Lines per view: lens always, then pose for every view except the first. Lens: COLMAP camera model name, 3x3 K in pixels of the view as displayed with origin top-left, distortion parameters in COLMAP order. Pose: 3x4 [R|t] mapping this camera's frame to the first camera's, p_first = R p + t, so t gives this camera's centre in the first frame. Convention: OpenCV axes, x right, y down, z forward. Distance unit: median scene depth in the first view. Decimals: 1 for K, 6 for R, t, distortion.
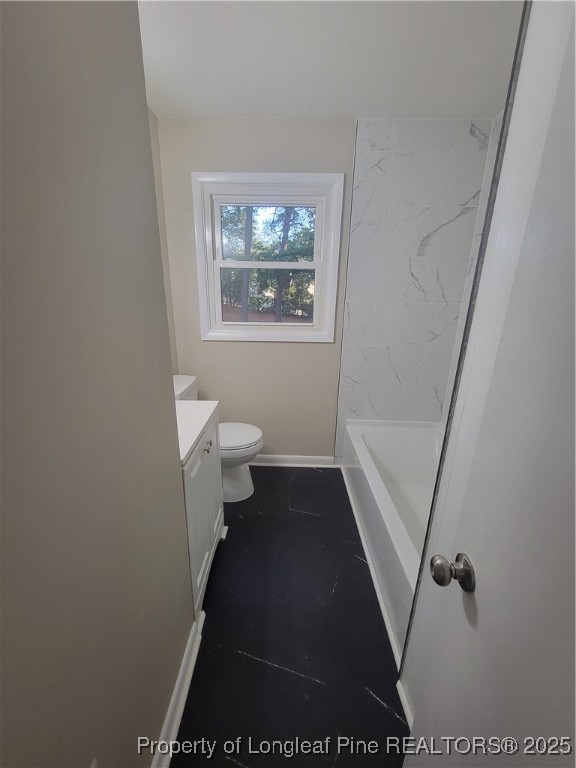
lens RADIAL K [[312.0, 0, 286.5], [0, 312.0, 384.8], [0, 0, 1]] dist [0.000171, -0.000302]
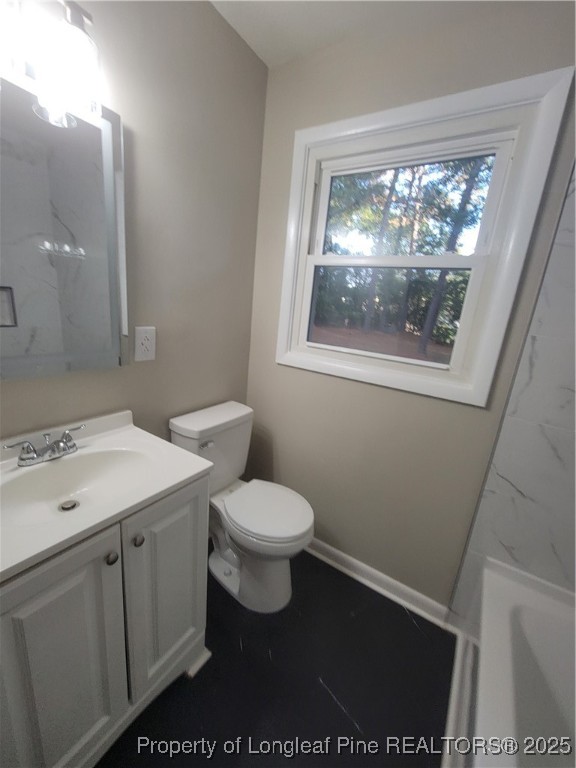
lens RADIAL K [[312.0, 0, 289.8], [0, 312.0, 383.0], [0, 0, 1]] dist [0.000171, -0.000302]
pose [[0.838461, 0.196789, -0.508190, 0.137286], [-0.236912, 0.971420, -0.014712, -0.093457], [0.490770, 0.132732, 0.861119, 0.392657]]
